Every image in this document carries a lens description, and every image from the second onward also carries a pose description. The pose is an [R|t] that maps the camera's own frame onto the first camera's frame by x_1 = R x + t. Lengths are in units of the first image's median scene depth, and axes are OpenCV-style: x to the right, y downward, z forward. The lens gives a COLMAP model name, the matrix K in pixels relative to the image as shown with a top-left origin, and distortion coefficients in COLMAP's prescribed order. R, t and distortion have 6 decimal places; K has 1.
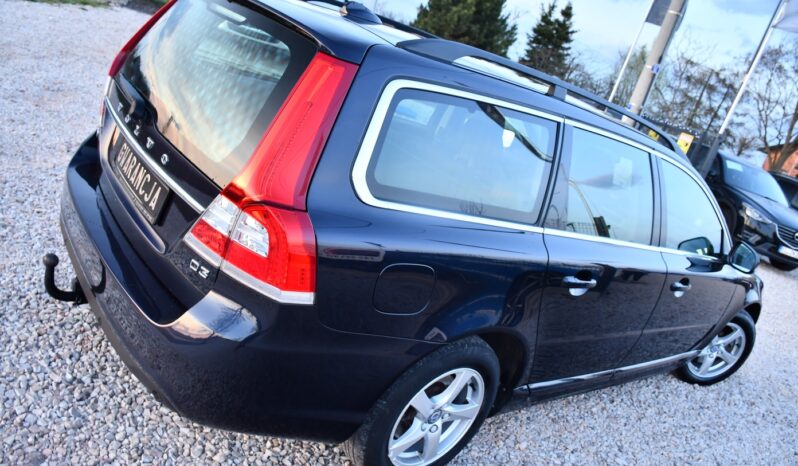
lens RADIAL K [[600.7, 0, 402.2], [0, 600.7, 250.0], [0, 0, 1]] dist [-0.097803, -0.000905]
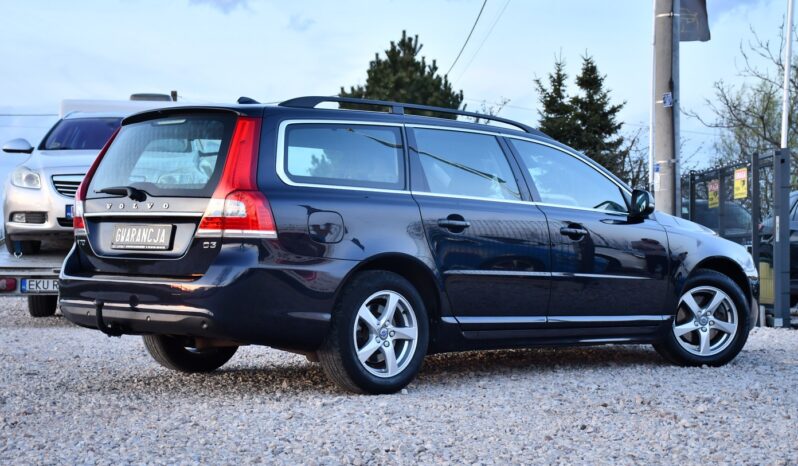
lens RADIAL K [[1313.3, 0, 399.0], [0, 1313.3, 233.0], [0, 0, 1]] dist [0.244054, 0.027127]
pose [[0.945651, -0.316452, 0.074853, -0.035239], [0.323448, 0.891586, -0.316948, 0.560041], [0.033561, 0.323933, 0.945485, -1.062723]]
